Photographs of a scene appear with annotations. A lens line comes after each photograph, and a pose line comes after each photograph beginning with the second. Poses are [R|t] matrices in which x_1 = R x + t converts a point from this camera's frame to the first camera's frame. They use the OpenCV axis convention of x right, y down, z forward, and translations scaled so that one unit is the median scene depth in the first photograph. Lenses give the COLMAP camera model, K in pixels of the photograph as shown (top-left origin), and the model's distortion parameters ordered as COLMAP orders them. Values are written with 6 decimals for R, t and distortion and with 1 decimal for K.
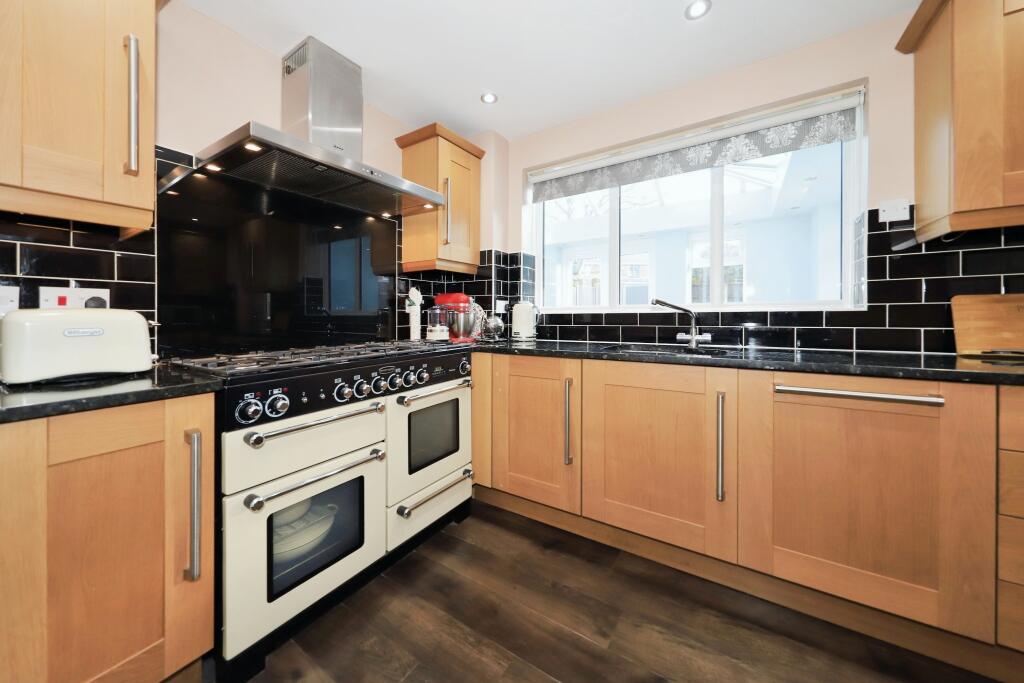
lens RADIAL K [[365.1, 0, 508.4], [0, 365.1, 311.0], [0, 0, 1]] dist [-0.001553, -0.000310]
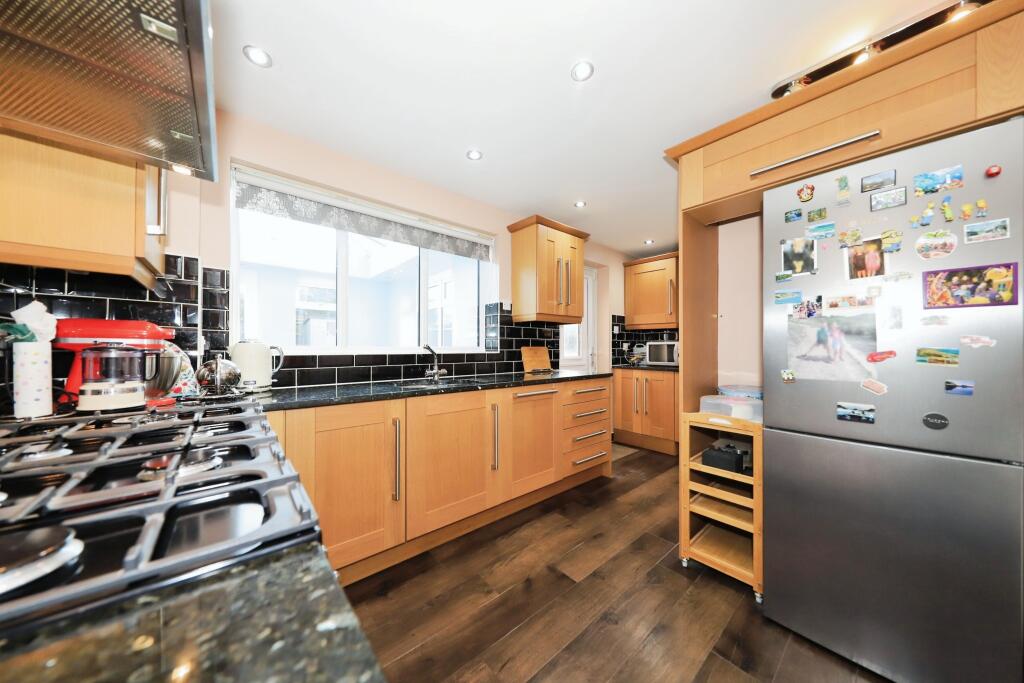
lens RADIAL K [[323.3, 0, 509.6], [0, 323.3, 355.5], [0, 0, 1]] dist [0.000180, 0.000000]
pose [[0.276134, -0.003021, 0.961115, -0.633338], [0.000302, 0.999995, 0.003057, 0.005942], [-0.961119, -0.000554, 0.276133, 0.437171]]
